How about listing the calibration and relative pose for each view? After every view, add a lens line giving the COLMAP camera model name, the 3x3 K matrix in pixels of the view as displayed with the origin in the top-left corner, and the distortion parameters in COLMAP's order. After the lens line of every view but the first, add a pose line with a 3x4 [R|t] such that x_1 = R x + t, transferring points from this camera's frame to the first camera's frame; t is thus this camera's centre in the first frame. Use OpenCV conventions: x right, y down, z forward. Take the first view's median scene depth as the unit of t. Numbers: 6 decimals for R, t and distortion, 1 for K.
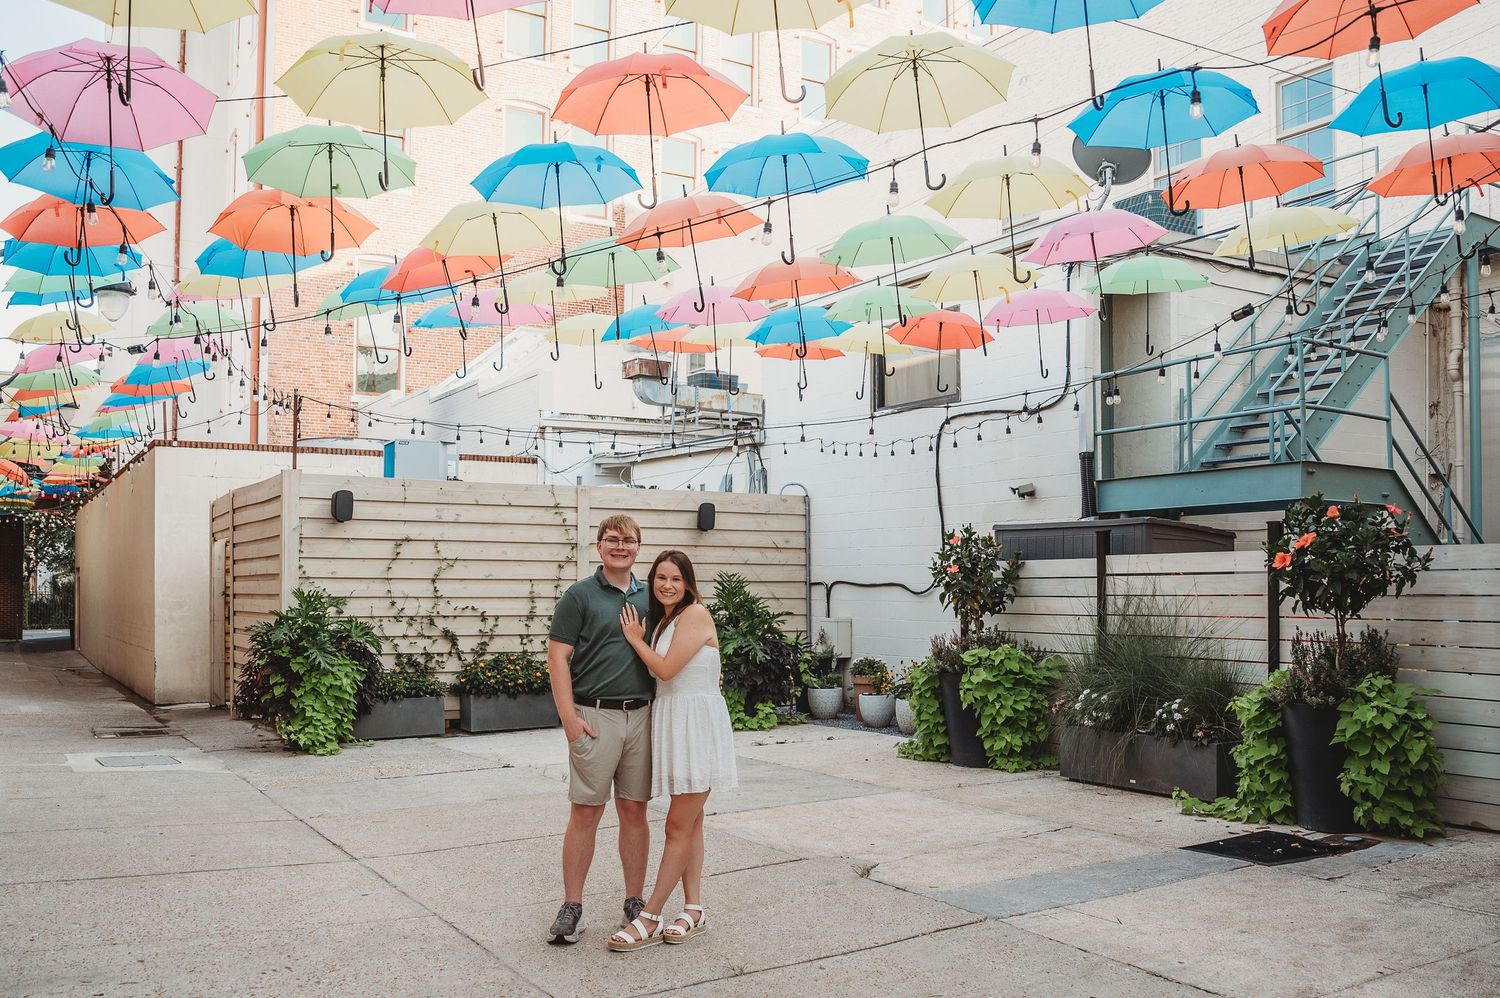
lens RADIAL K [[1562.0, 0, 831.3], [0, 1562.0, 577.7], [0, 0, 1]] dist [-0.033522, -0.034556]
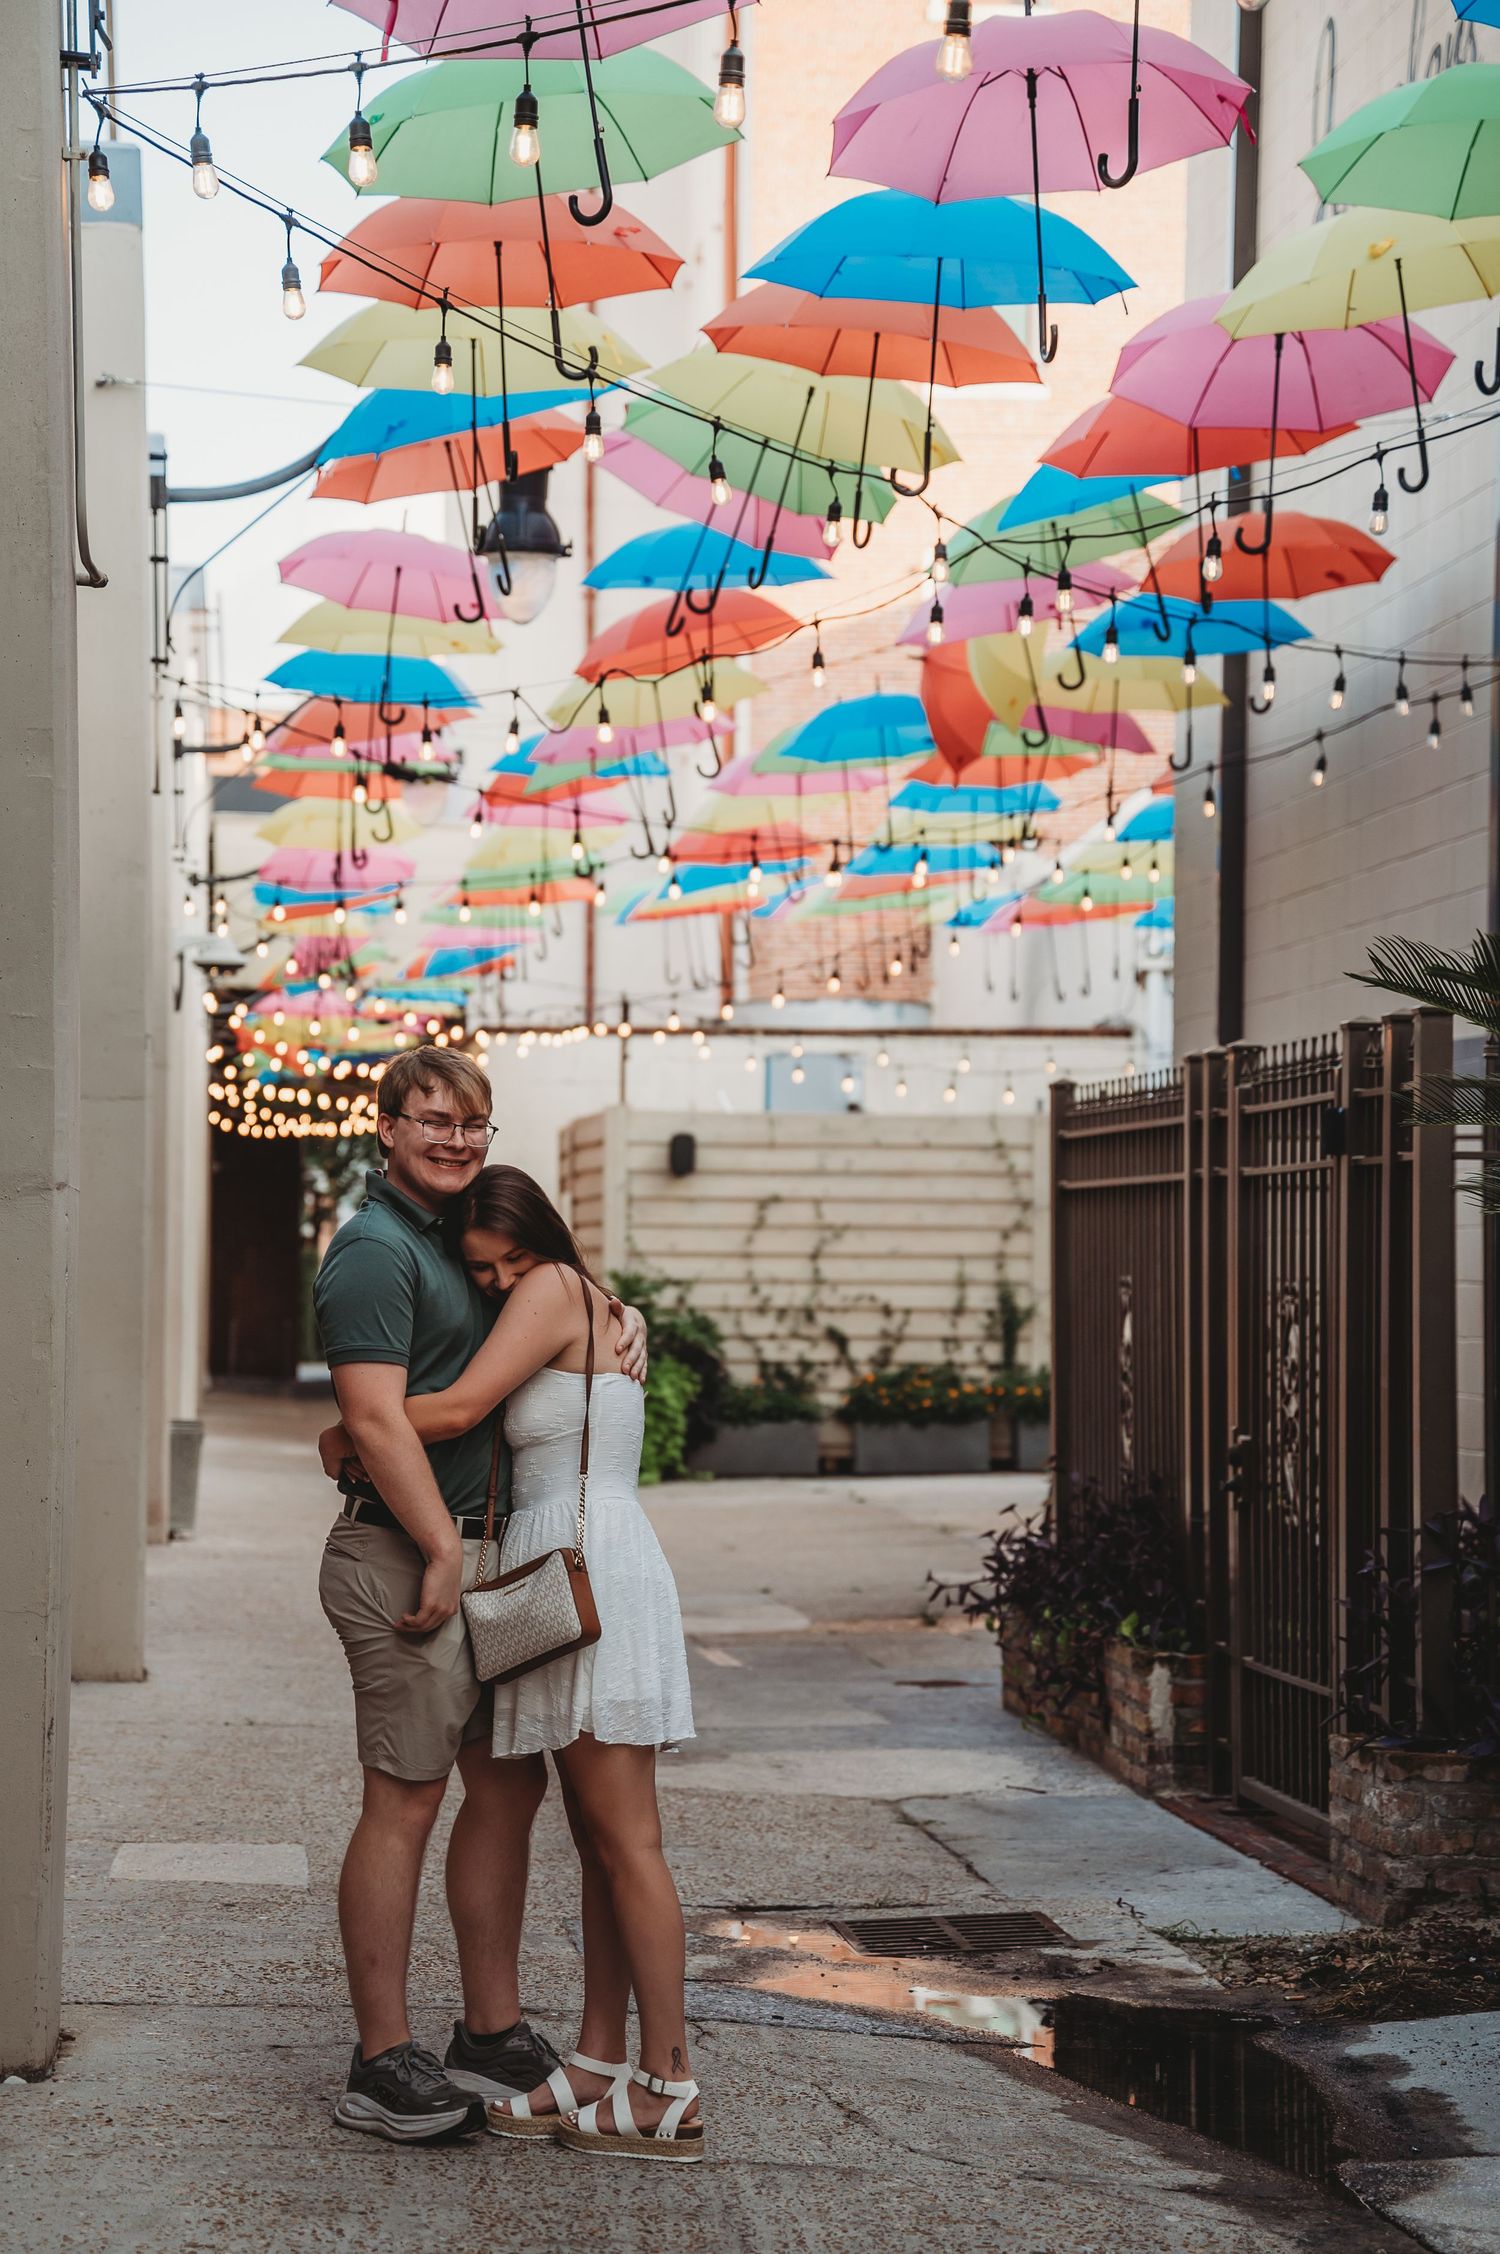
lens RADIAL K [[14372.7, 0, 718.5], [0, 14372.7, 1238.4], [0, 0, 1]] dist [5.366137, -59.992767]
pose [[0.926579, -0.002619, -0.376090, 2.115244], [0.001179, 0.999991, -0.004059, 0.019407], [0.376097, 0.003317, 0.926574, -4.953118]]
